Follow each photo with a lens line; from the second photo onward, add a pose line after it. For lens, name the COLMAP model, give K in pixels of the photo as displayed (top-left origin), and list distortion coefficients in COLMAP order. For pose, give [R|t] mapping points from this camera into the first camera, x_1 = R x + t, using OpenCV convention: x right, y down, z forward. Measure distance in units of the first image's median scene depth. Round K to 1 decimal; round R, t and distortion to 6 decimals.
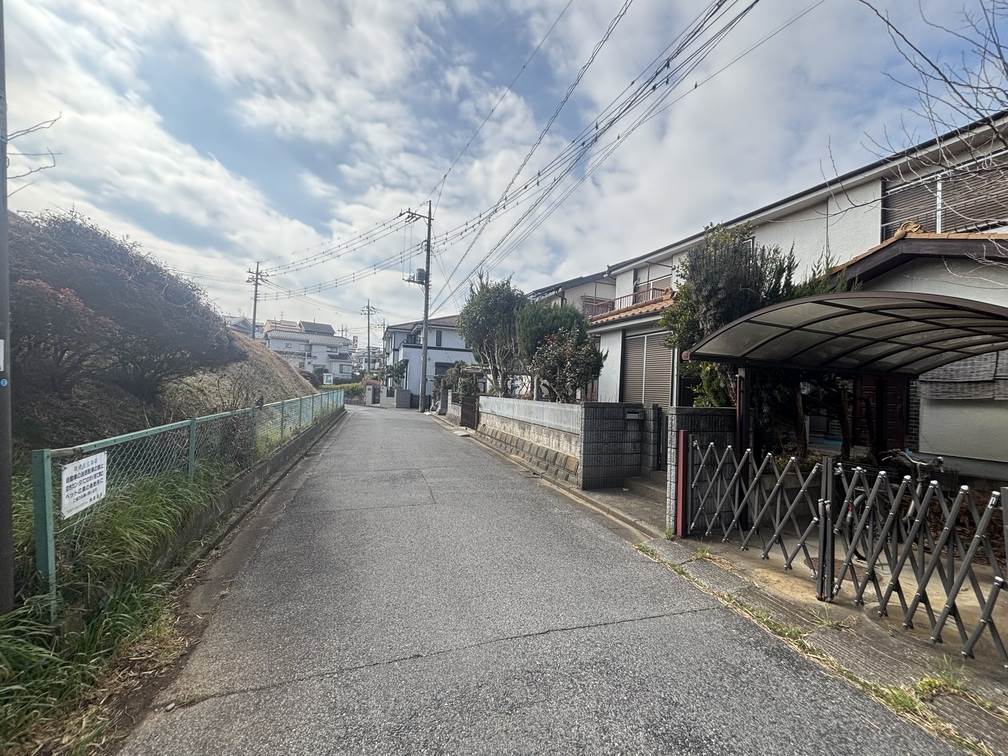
lens RADIAL K [[404.3, 0, 503.6], [0, 404.3, 374.9], [0, 0, 1]] dist [0.000378, -0.001107]
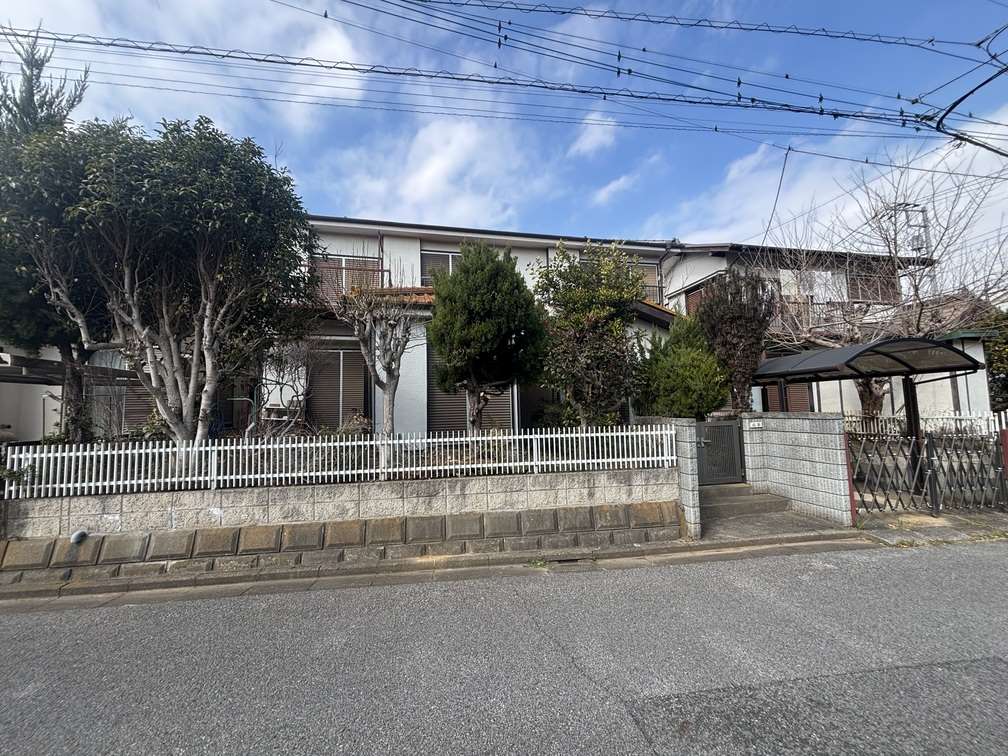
lens RADIAL K [[404.3, 0, 503.6], [0, 404.3, 374.9], [0, 0, 1]] dist [0.000378, -0.001107]
pose [[0.177354, 0.050603, 0.982845, -0.470559], [-0.001684, 0.998691, -0.051115, 0.020280], [-0.984146, 0.007410, 0.177207, 0.949413]]
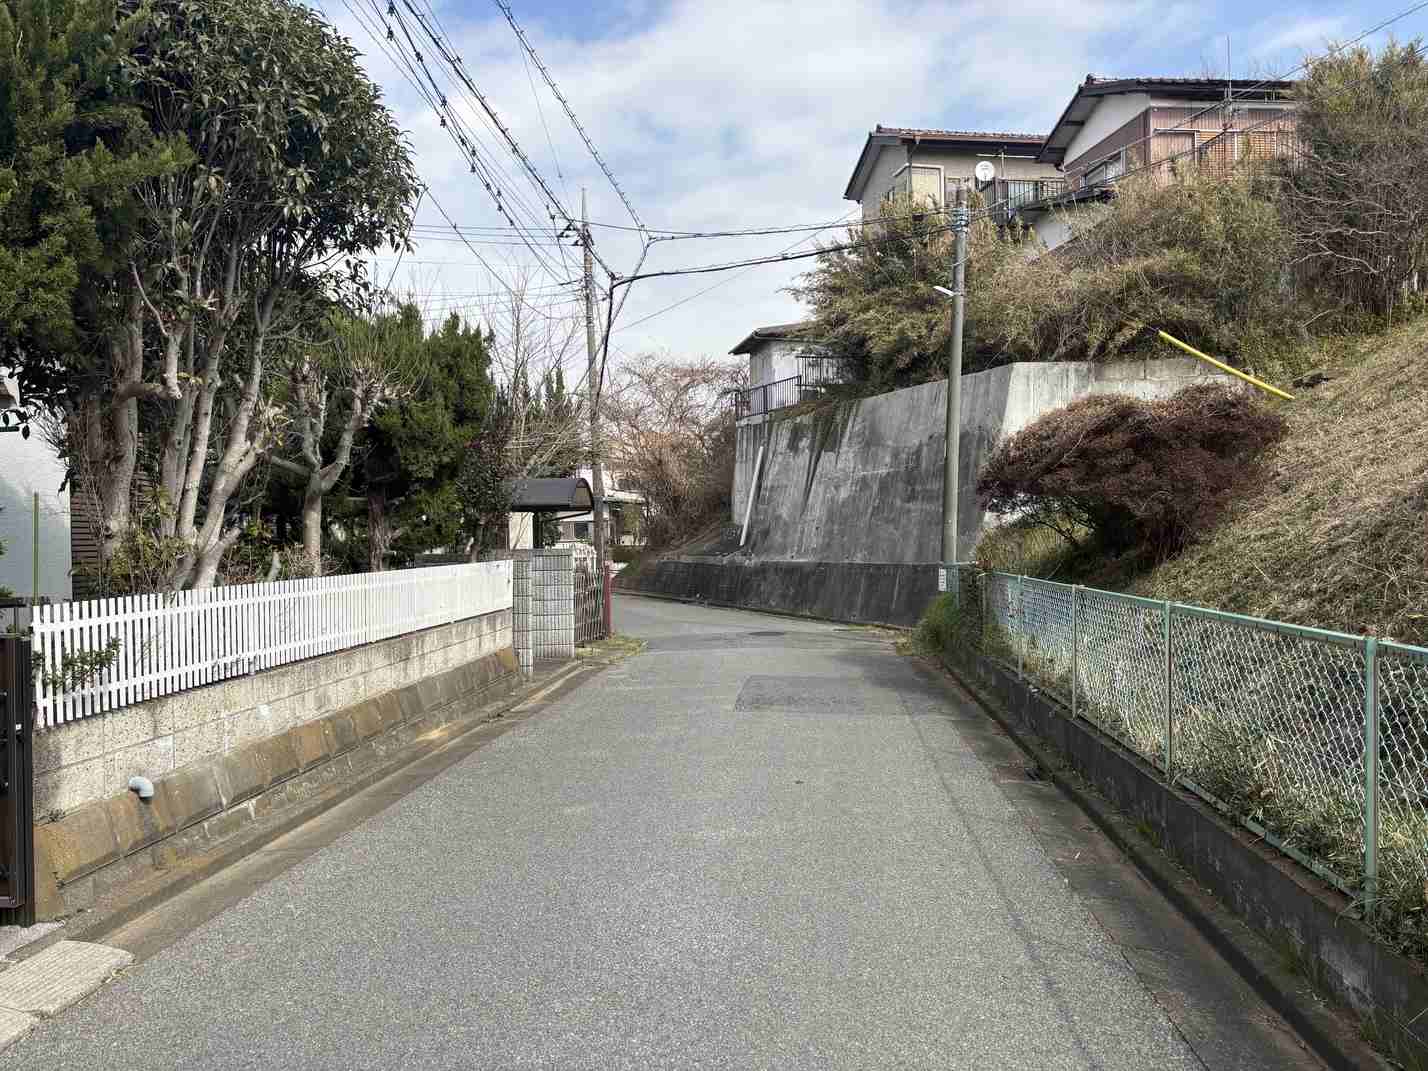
lens RADIAL K [[1088.0, 0, 714.0], [0, 1088.0, 535.5], [0, 0, 1]] dist [0.001134, 0.000926]
pose [[-0.916047, -0.022028, 0.400466, -0.605326], [-0.030400, 0.999432, -0.014563, 0.042044], [-0.399917, -0.025514, -0.916196, 1.867055]]
